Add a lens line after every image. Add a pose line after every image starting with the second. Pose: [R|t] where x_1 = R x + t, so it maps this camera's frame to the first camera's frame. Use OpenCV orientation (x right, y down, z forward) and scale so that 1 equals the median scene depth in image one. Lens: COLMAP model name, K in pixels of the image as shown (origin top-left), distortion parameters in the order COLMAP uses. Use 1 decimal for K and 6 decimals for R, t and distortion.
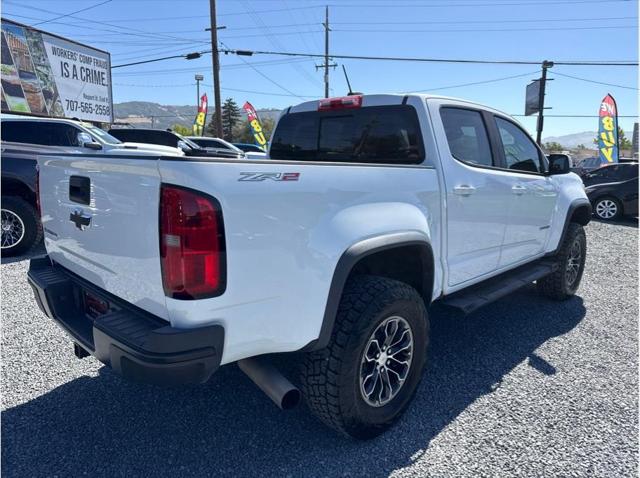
lens RADIAL K [[447.2, 0, 320.0], [0, 447.2, 239.0], [0, 0, 1]] dist [0.050928, -0.059635]
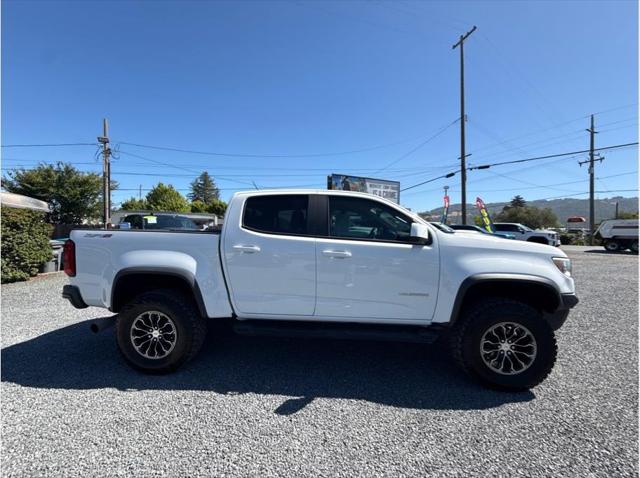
lens RADIAL K [[254.7, 0, 320.0], [0, 254.7, 239.0], [0, 0, 1]] dist [0.001897, 0.000018]
pose [[0.638248, 0.010173, -0.769763, 0.173756], [-0.137149, 0.985419, -0.100694, -0.013838], [0.757515, 0.169840, 0.630337, 0.097228]]
